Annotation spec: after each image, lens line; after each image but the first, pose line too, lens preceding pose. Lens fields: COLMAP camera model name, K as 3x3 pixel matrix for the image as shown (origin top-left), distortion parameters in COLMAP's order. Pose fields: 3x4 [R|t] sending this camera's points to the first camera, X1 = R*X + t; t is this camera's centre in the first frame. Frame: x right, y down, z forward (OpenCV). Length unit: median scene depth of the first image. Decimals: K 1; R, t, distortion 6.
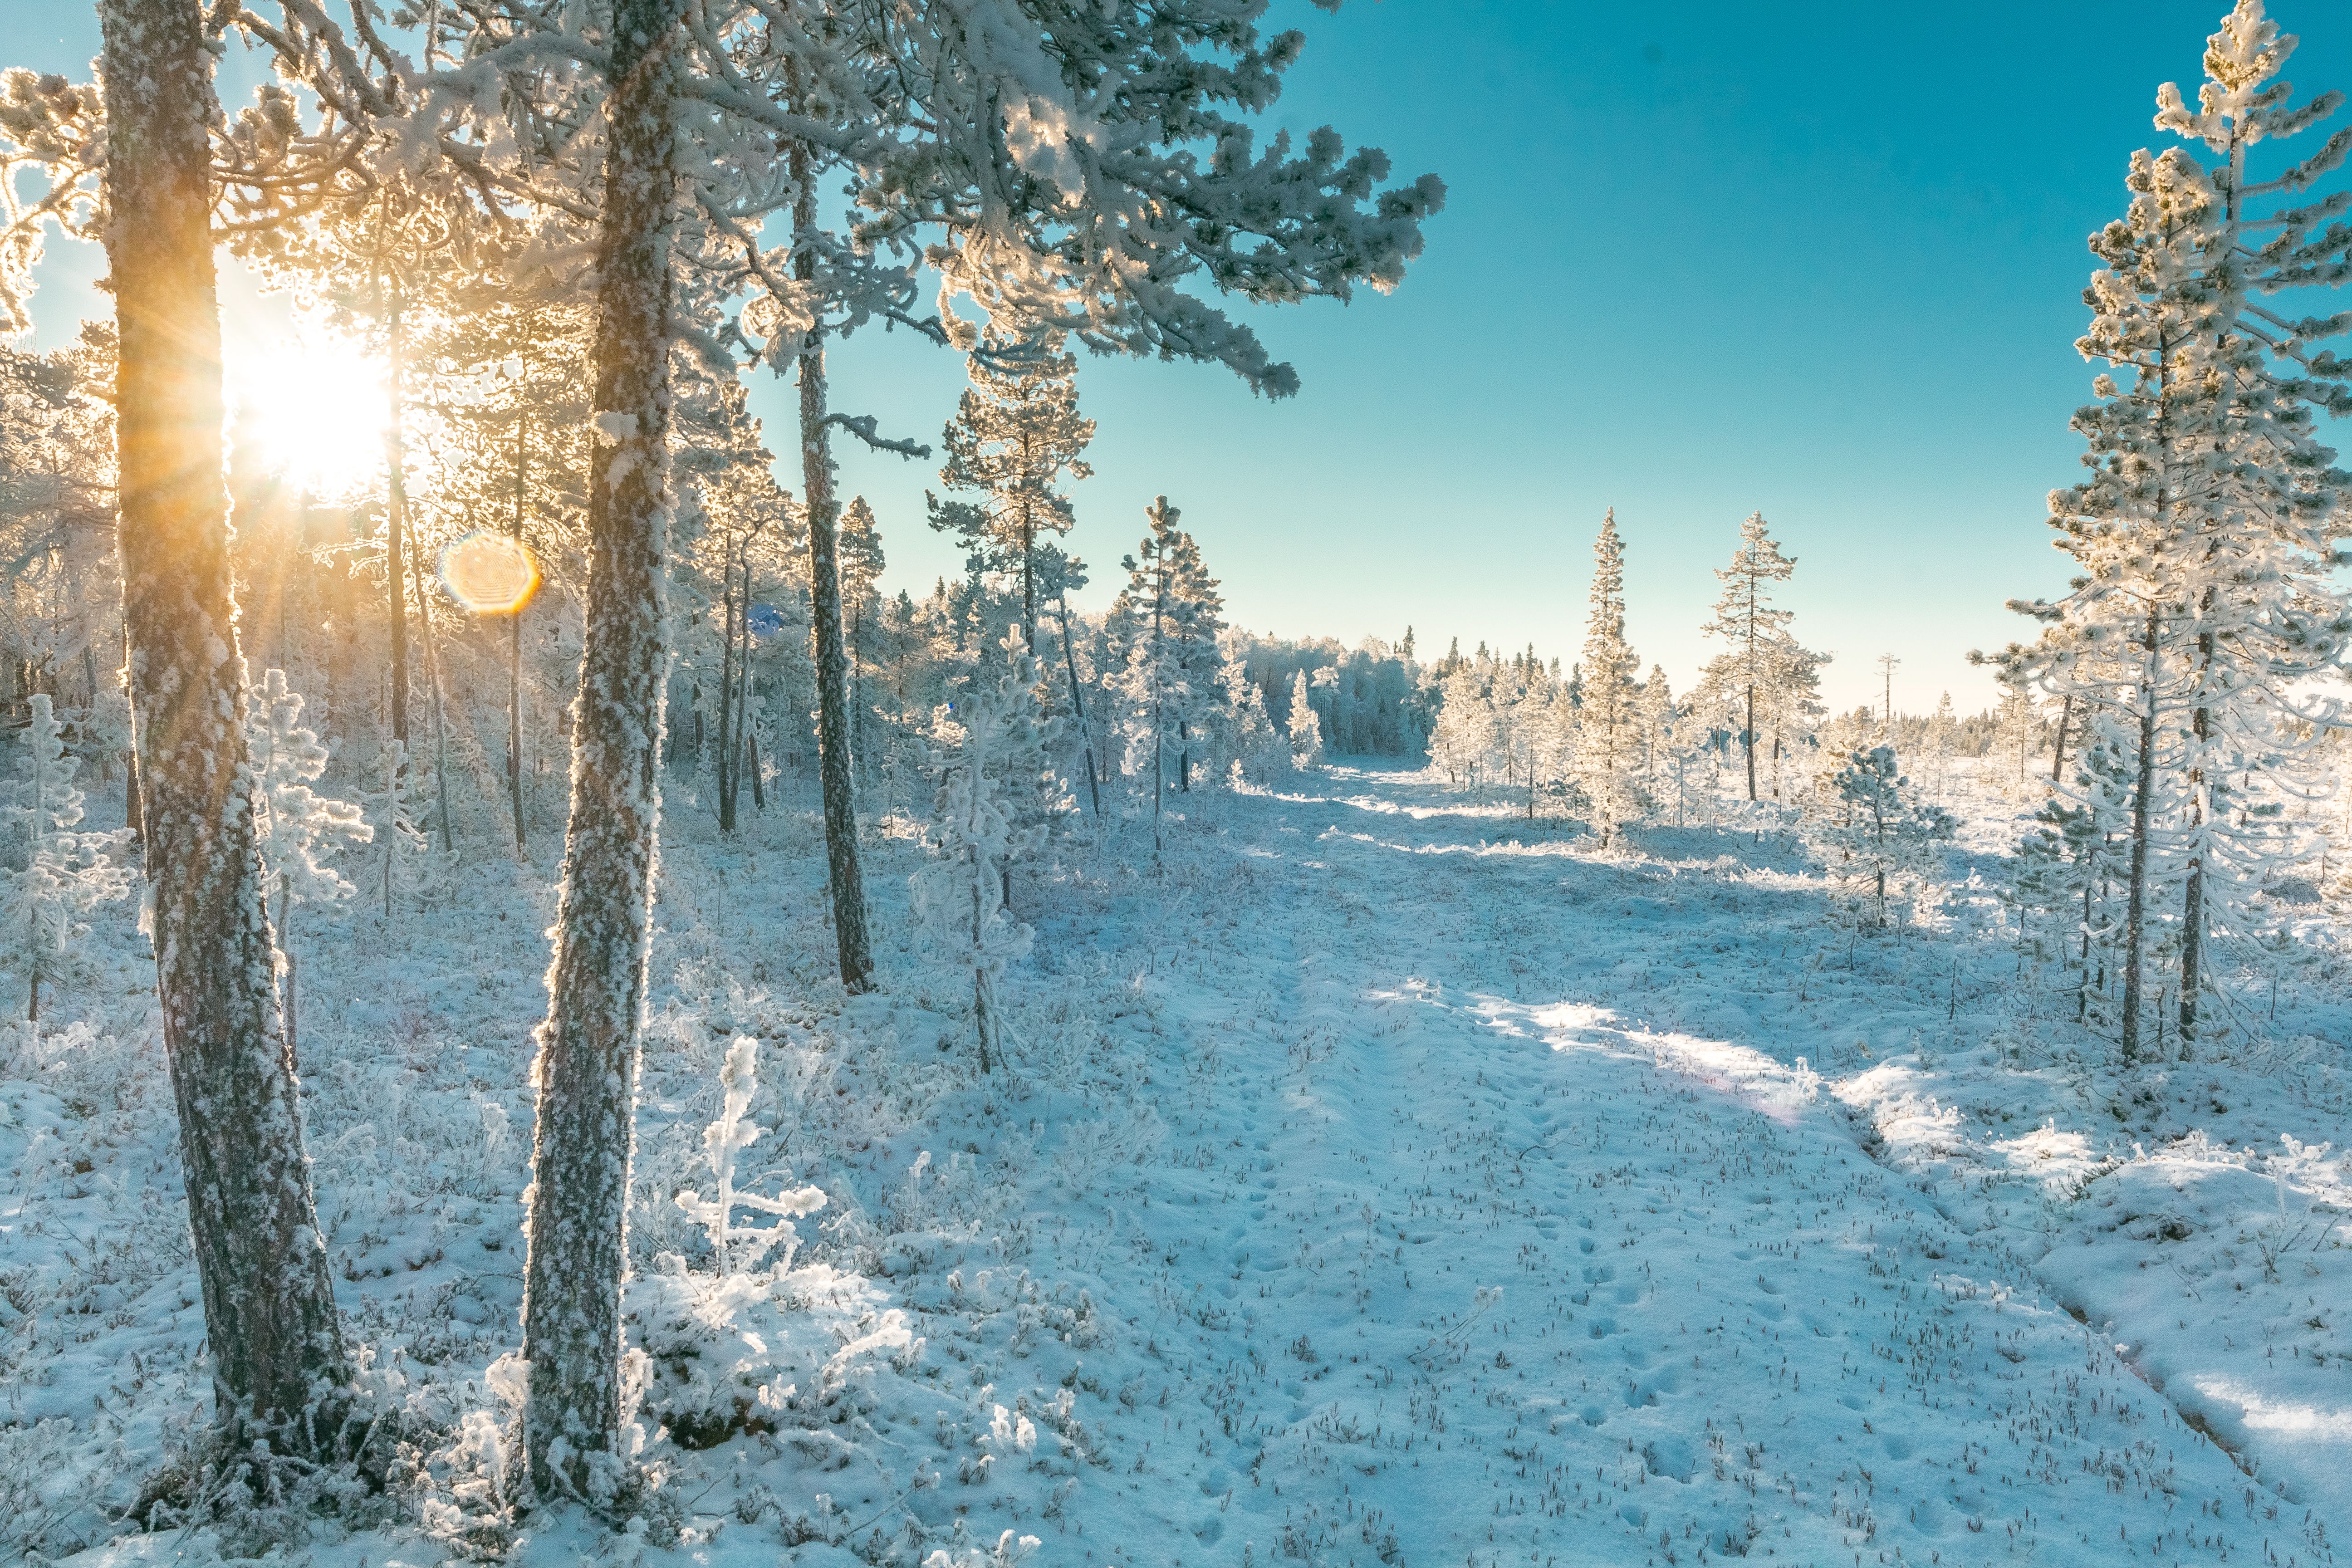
lens RADIAL K [[1642.0, 0, 1162.5], [0, 1642.0, 815.9], [0, 0, 1]] dist [0.000951, -0.002038]
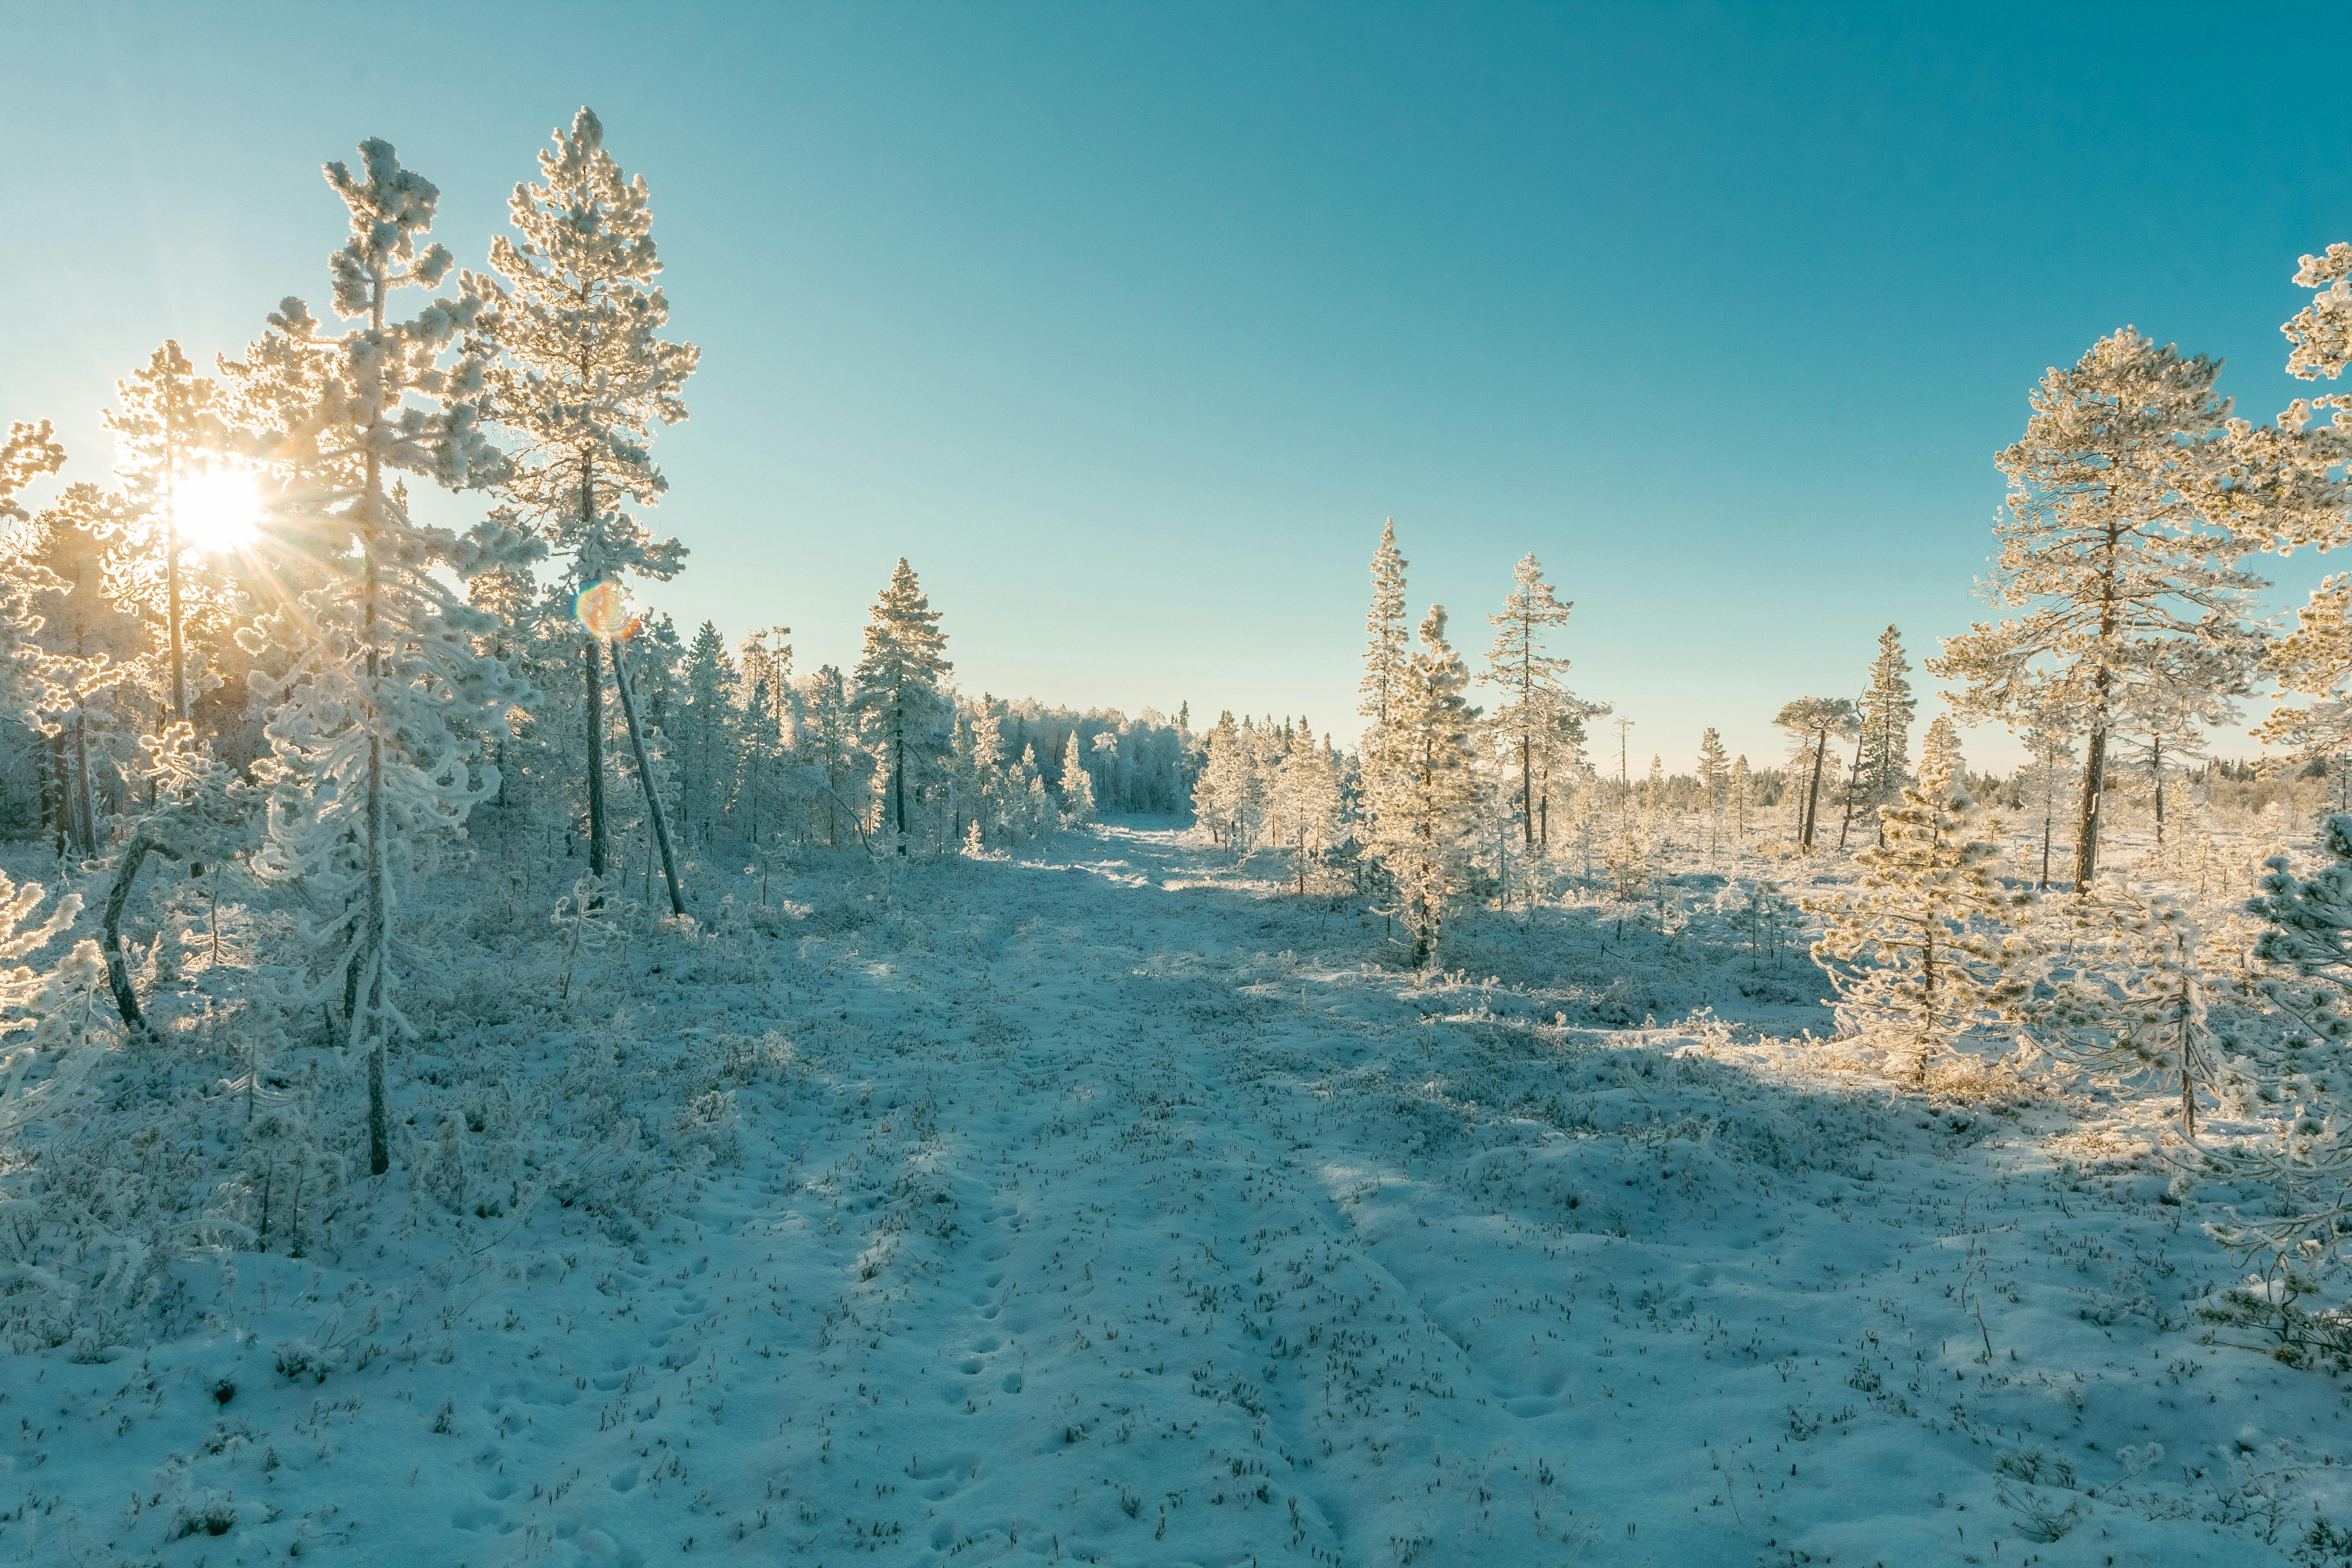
lens RADIAL K [[1400.9, 0, 1171.9], [0, 1400.9, 793.5], [0, 0, 1]] dist [-0.007255, 0.003497]
pose [[0.990553, -0.001376, 0.137125, 0.094703], [0.008384, 0.998687, -0.050539, -0.018945], [-0.136875, 0.051211, 0.989264, 0.462833]]
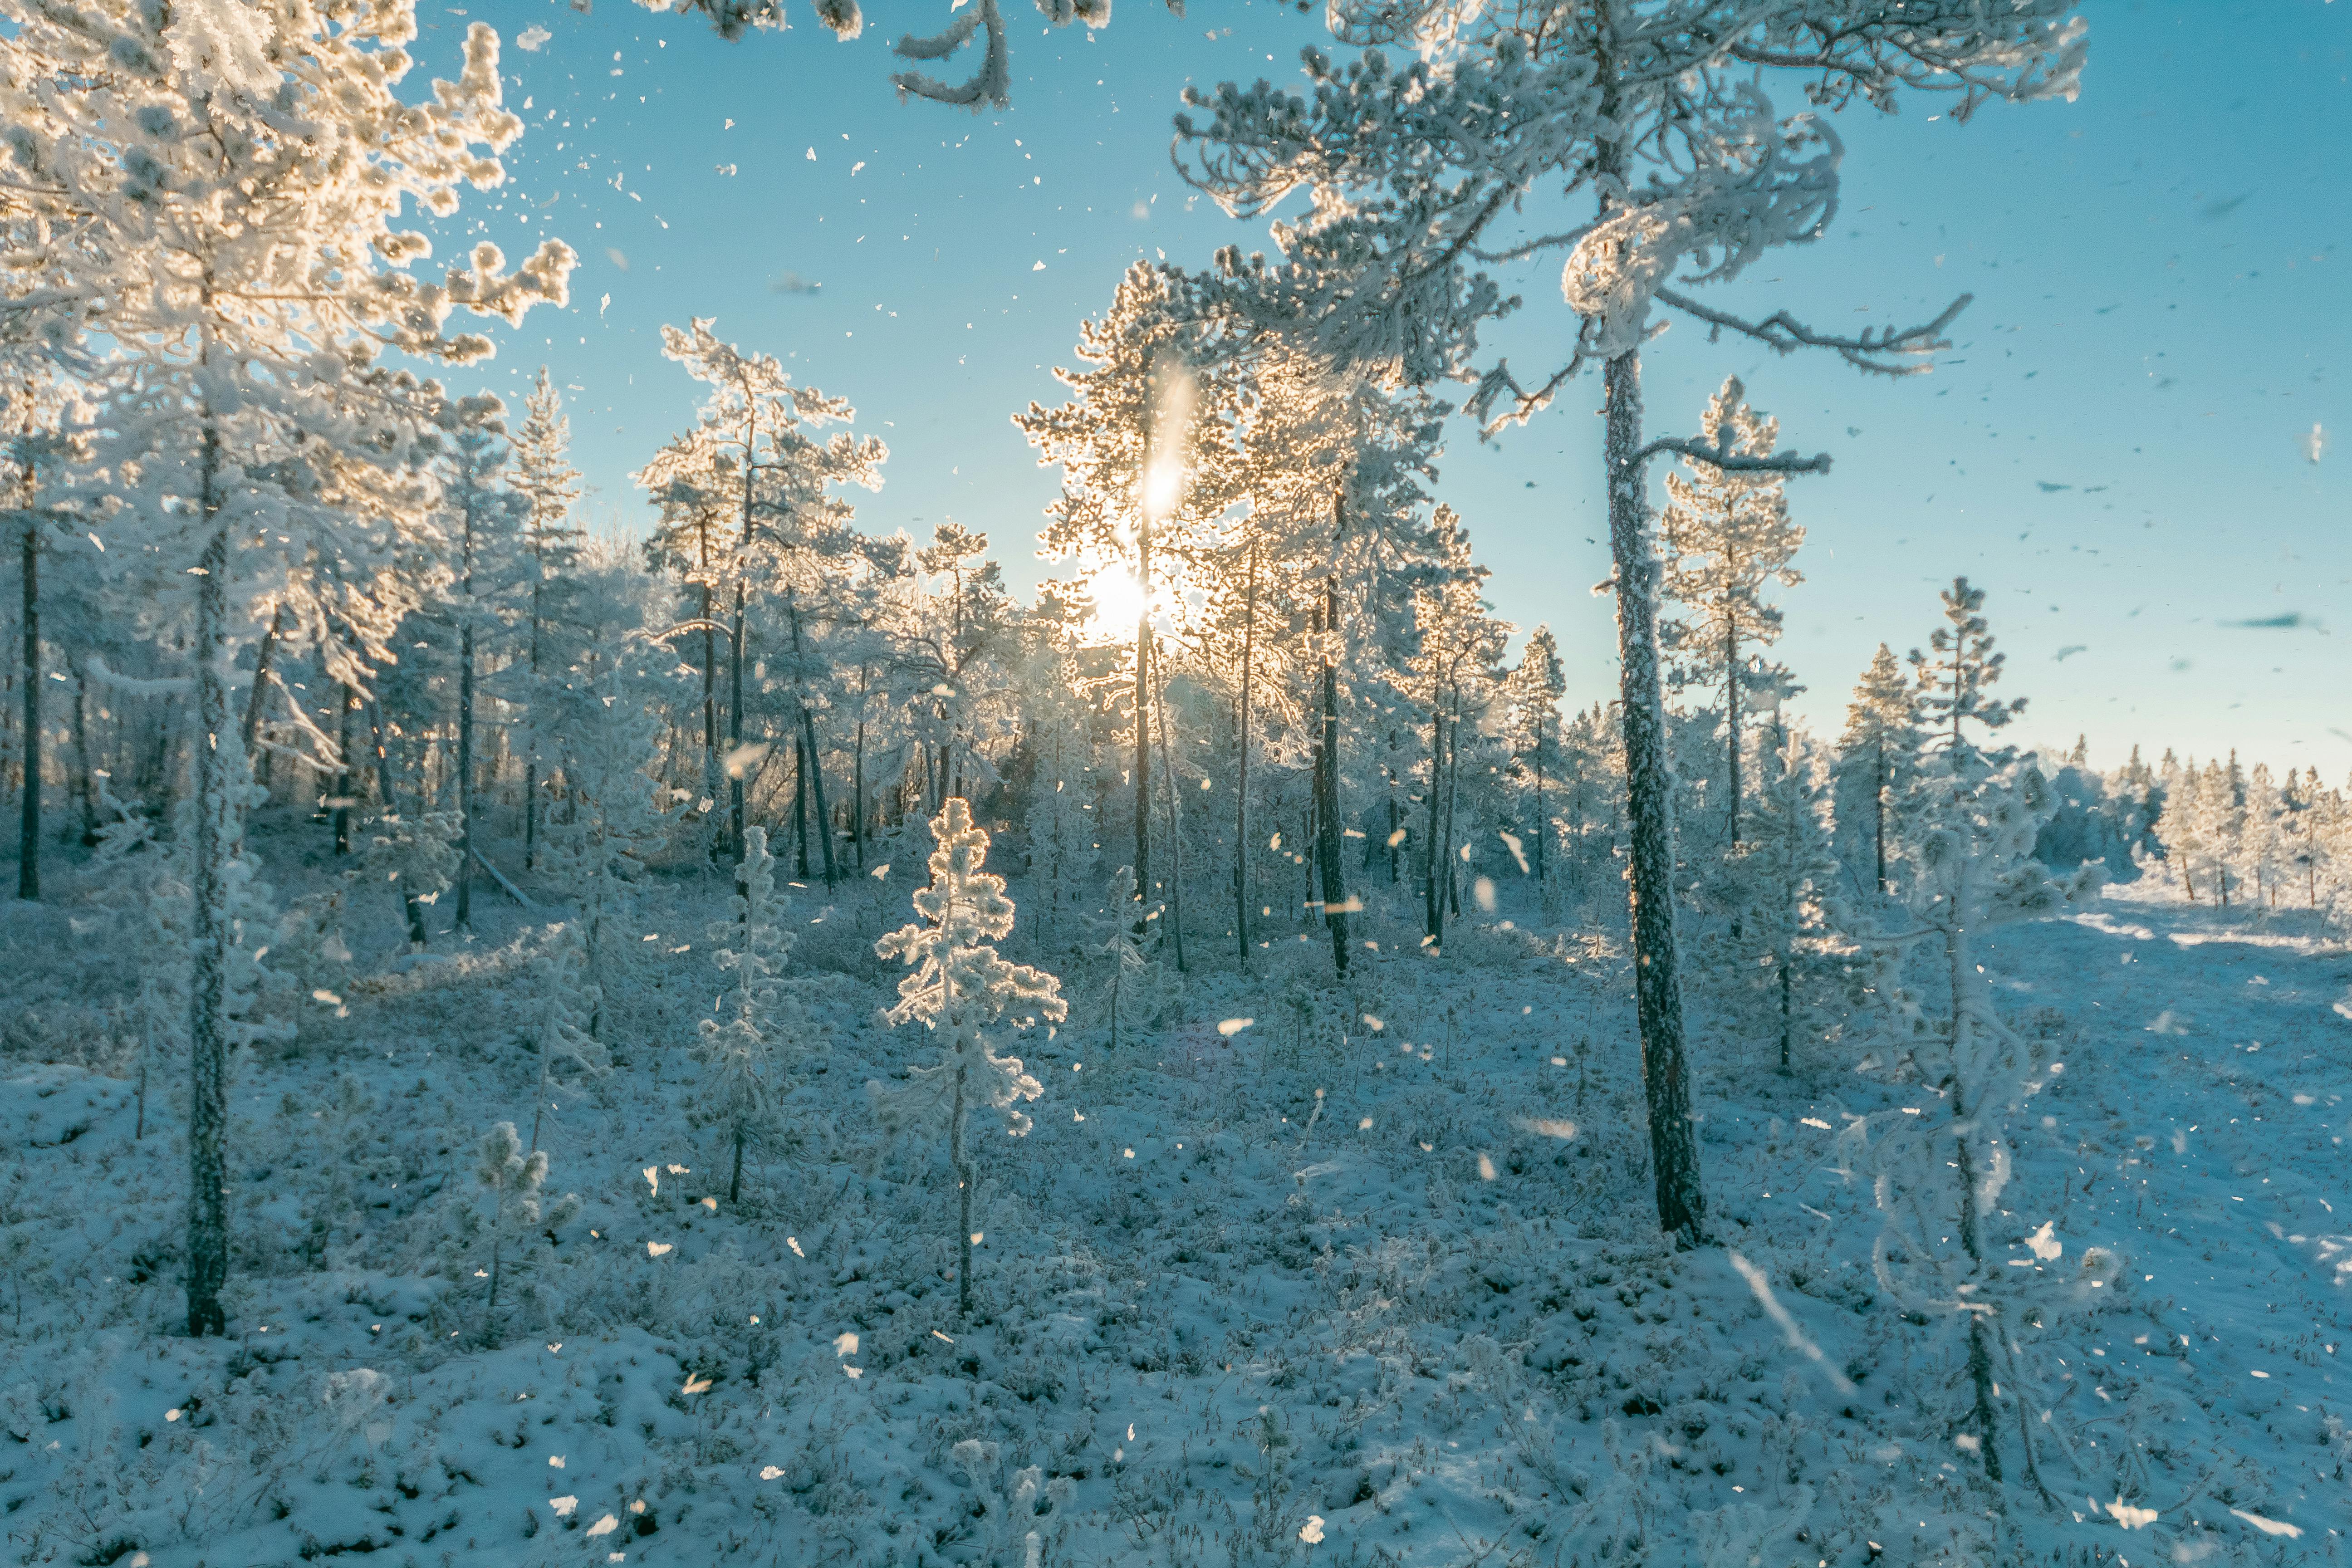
lens RADIAL K [[1400.9, 0, 1171.7], [0, 1400.9, 807.0], [0, 0, 1]] dist [-0.007255, 0.003497]
pose [[0.911516, -0.006177, -0.411219, -0.052120], [-0.023970, 0.997390, -0.068113, -0.012636], [0.410566, 0.071943, 0.908988, 0.131079]]
